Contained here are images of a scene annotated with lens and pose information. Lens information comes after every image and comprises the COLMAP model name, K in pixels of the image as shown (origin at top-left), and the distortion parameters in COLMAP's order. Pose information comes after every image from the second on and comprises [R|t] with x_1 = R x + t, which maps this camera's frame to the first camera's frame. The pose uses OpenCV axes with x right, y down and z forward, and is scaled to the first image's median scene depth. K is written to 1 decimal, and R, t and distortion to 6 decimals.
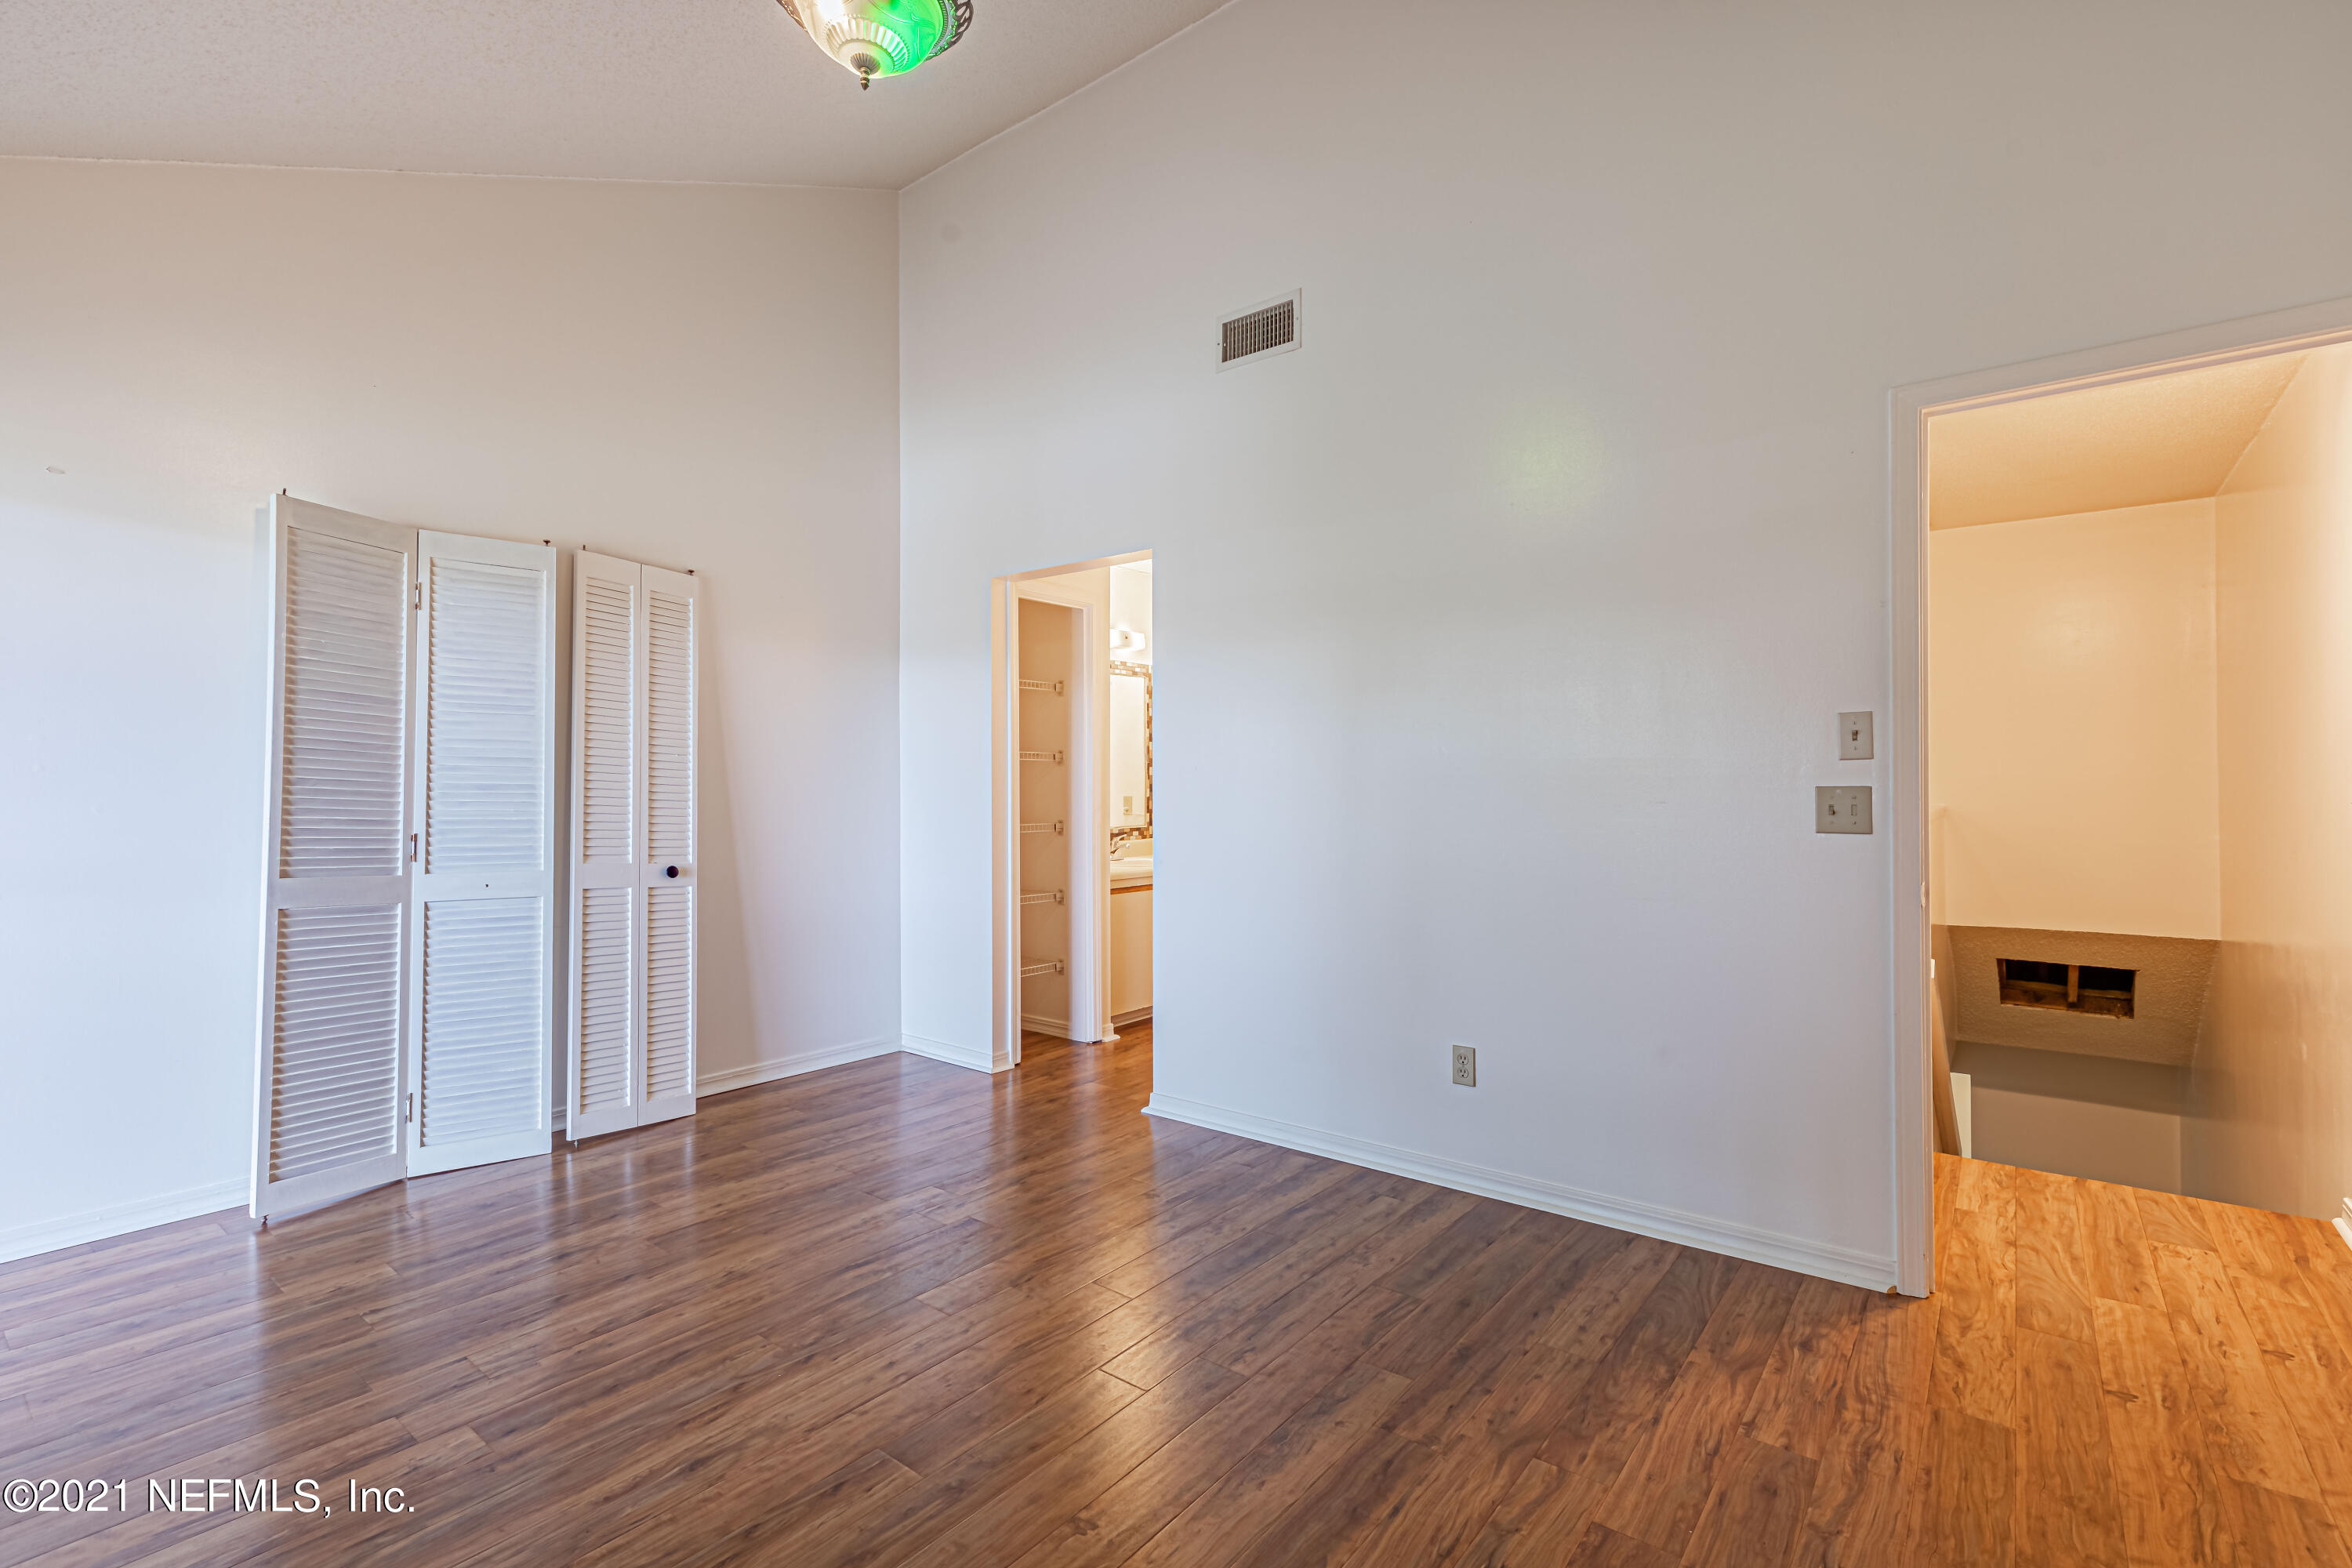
lens RADIAL K [[1054.6, 0, 1179.7], [0, 1054.6, 784.3], [0, 0, 1]] dist [0.003438, -0.001162]
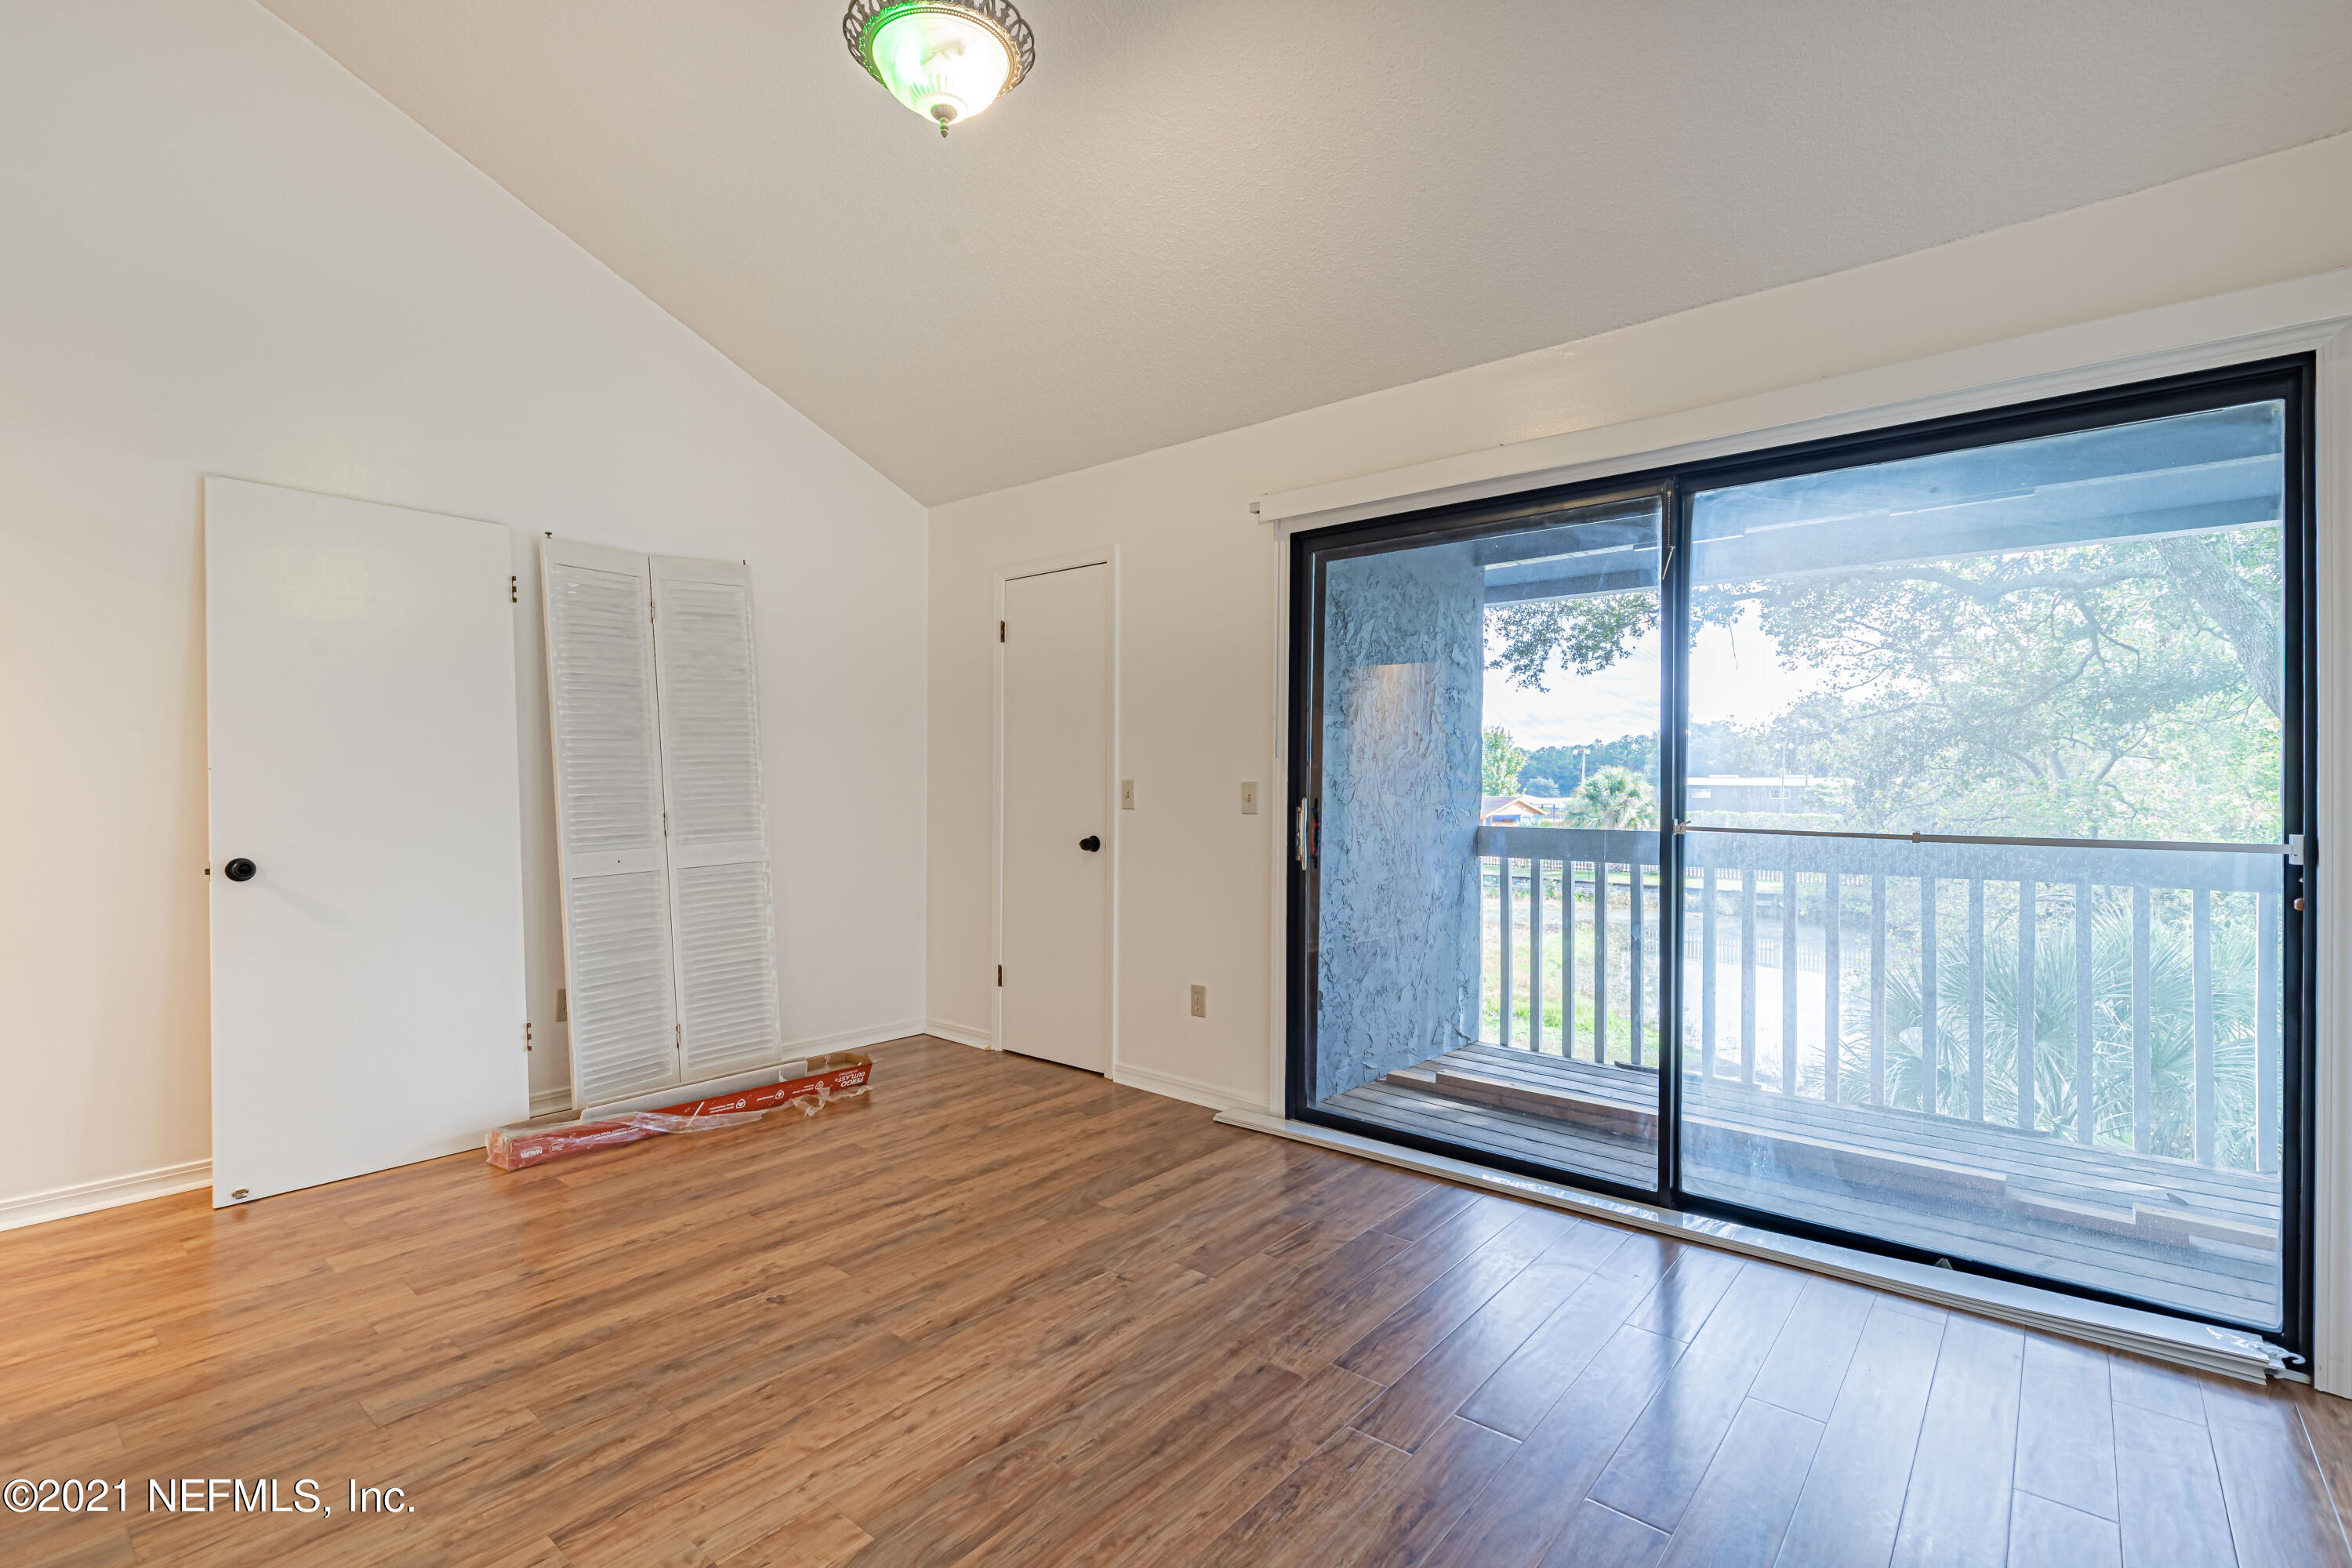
lens RADIAL K [[1054.6, 0, 1184.4], [0, 1054.6, 794.5], [0, 0, 1]] dist [0.003438, -0.001162]
pose [[-0.999696, -0.003779, 0.024350, -0.342266], [-0.003664, 0.999982, 0.004760, 0.009884], [-0.024367, 0.004669, -0.999692, 1.228701]]
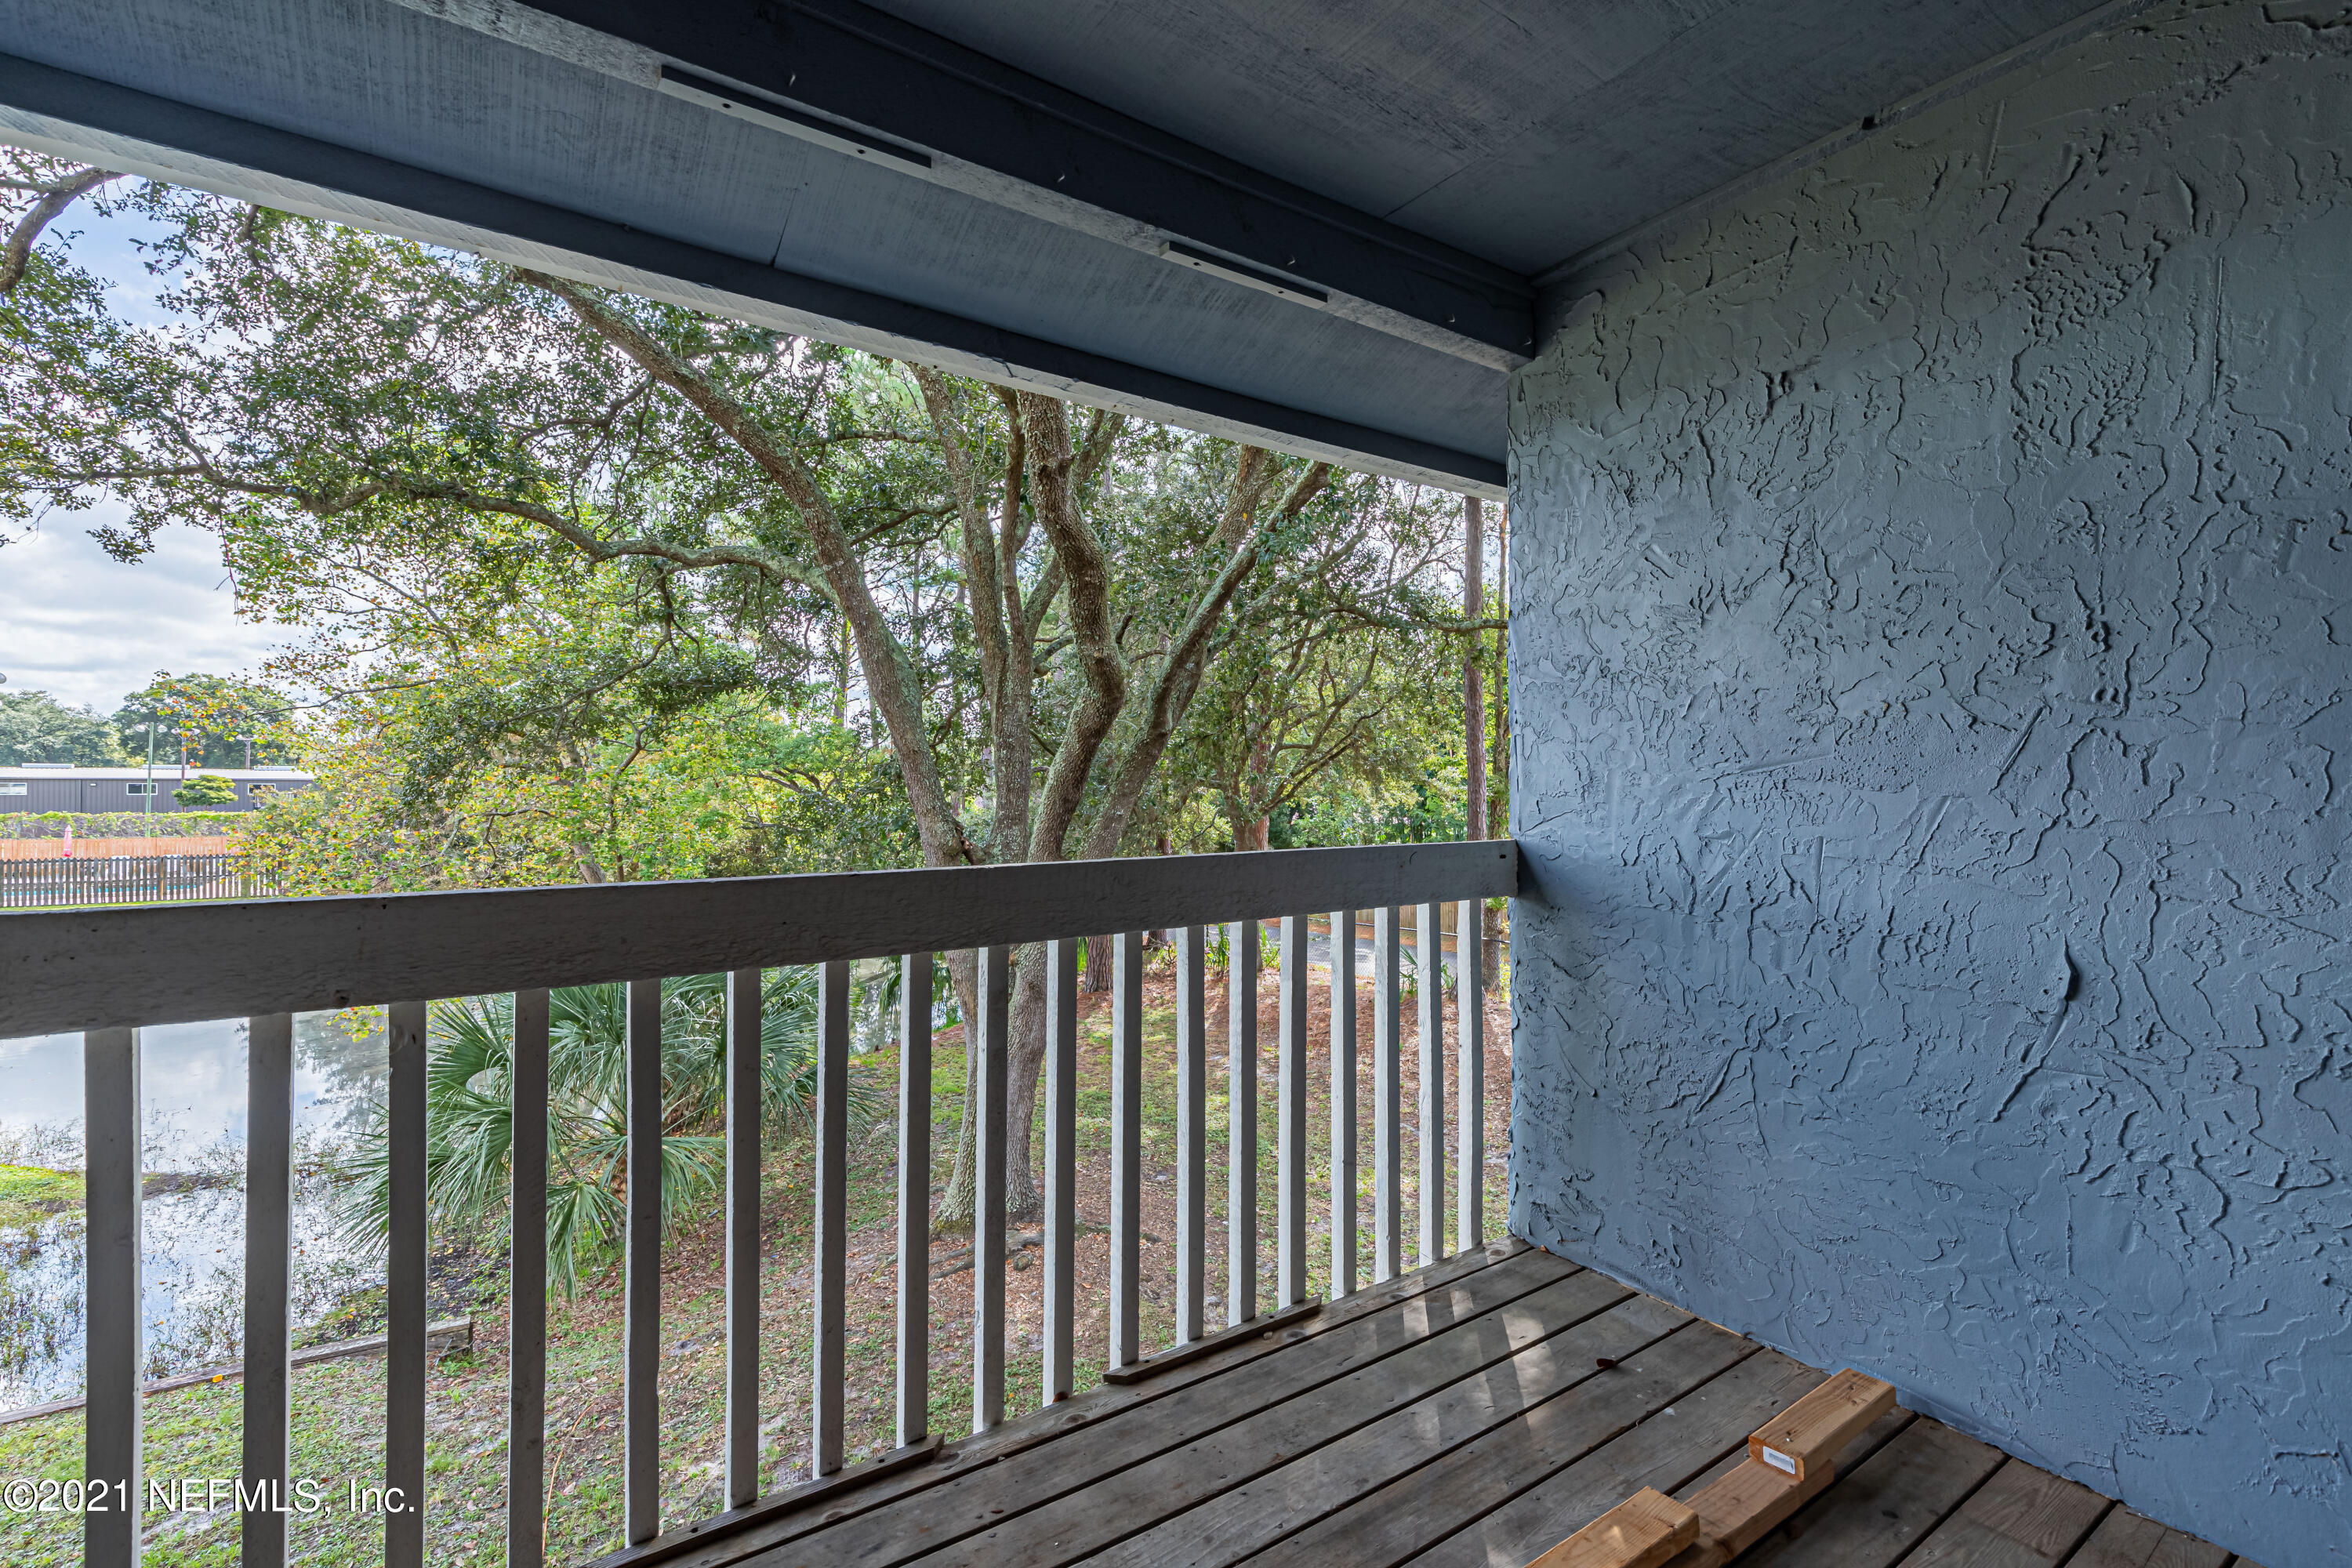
lens RADIAL K [[1054.6, 0, 1180.5], [0, 1054.6, 794.2], [0, 0, 1]] dist [0.003438, -0.001162]
pose [[-0.297703, 0.009837, -0.954608, -0.520992], [0.001426, 0.999950, 0.009860, 0.016861], [0.954658, 0.001574, -0.297702, 0.161396]]
